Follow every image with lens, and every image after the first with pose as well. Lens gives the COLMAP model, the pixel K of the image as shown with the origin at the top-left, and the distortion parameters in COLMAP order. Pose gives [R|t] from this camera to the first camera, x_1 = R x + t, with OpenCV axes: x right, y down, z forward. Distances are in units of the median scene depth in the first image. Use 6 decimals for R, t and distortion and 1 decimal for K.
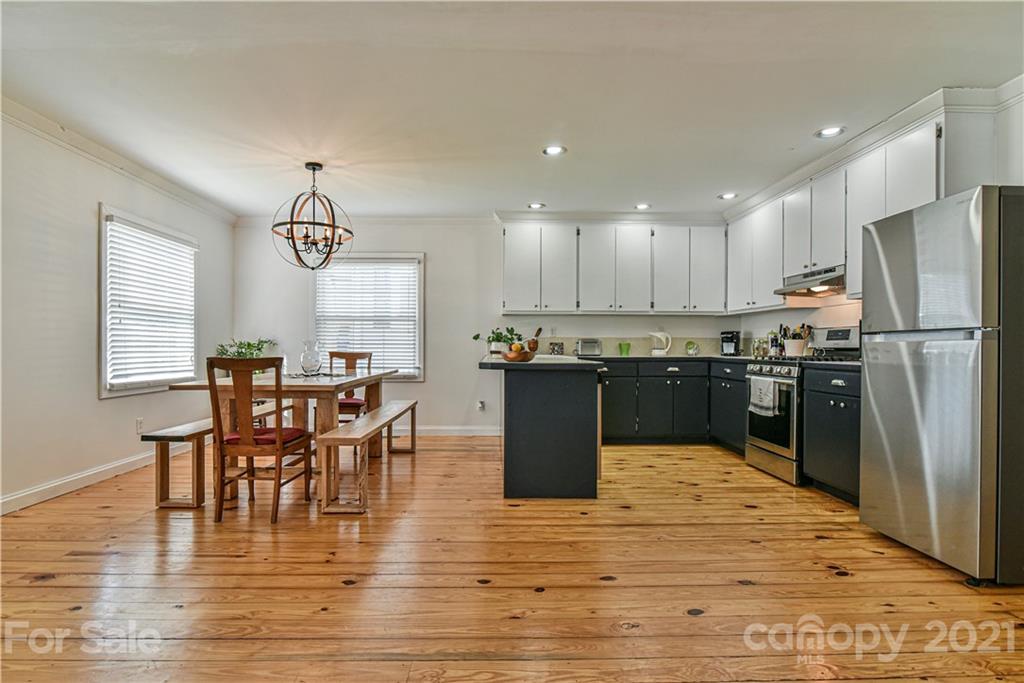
lens RADIAL K [[532.6, 0, 489.3], [0, 532.6, 348.0], [0, 0, 1]] dist [-0.016406, 0.000465]
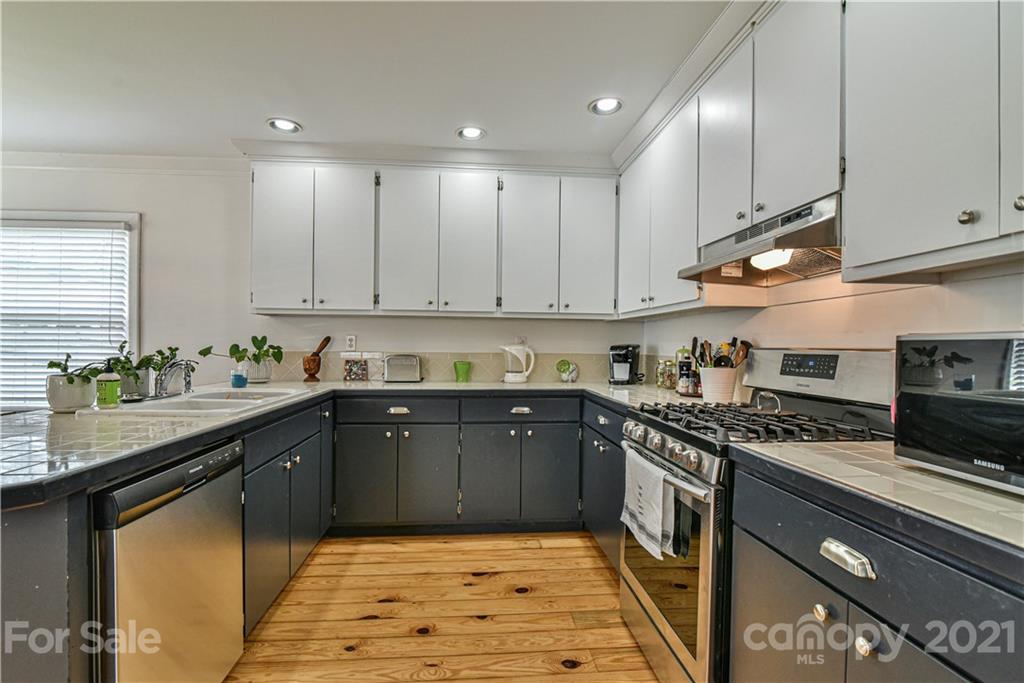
lens RADIAL K [[476.9, 0, 496.0], [0, 476.9, 350.5], [0, 0, 1]] dist [-0.019461, 0.000718]
pose [[0.997545, 0.007986, 0.069578, 0.302077], [-0.008364, 0.999952, 0.005157, -0.031153], [-0.069534, -0.005726, 0.997563, 0.509288]]
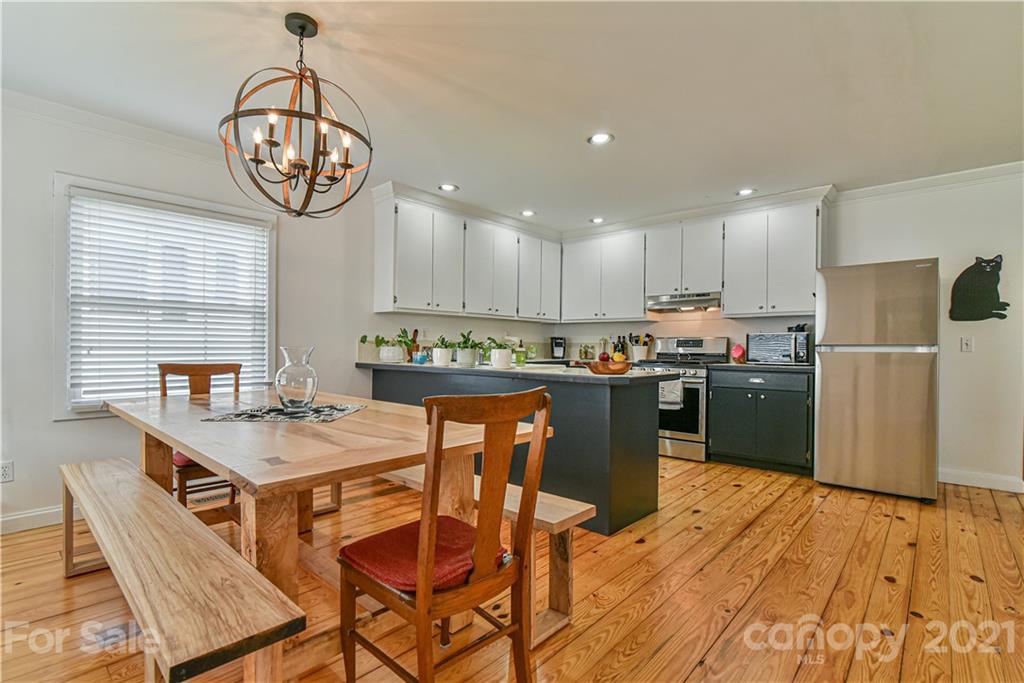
lens RADIAL K [[489.1, 0, 511.3], [0, 489.1, 349.5], [0, 0, 1]] dist [-0.022917, -0.000534]
pose [[0.675823, -0.001723, 0.737062, -0.455209], [-0.004499, 0.999969, 0.006462, -0.012710], [-0.737050, -0.007684, 0.675794, 0.419418]]
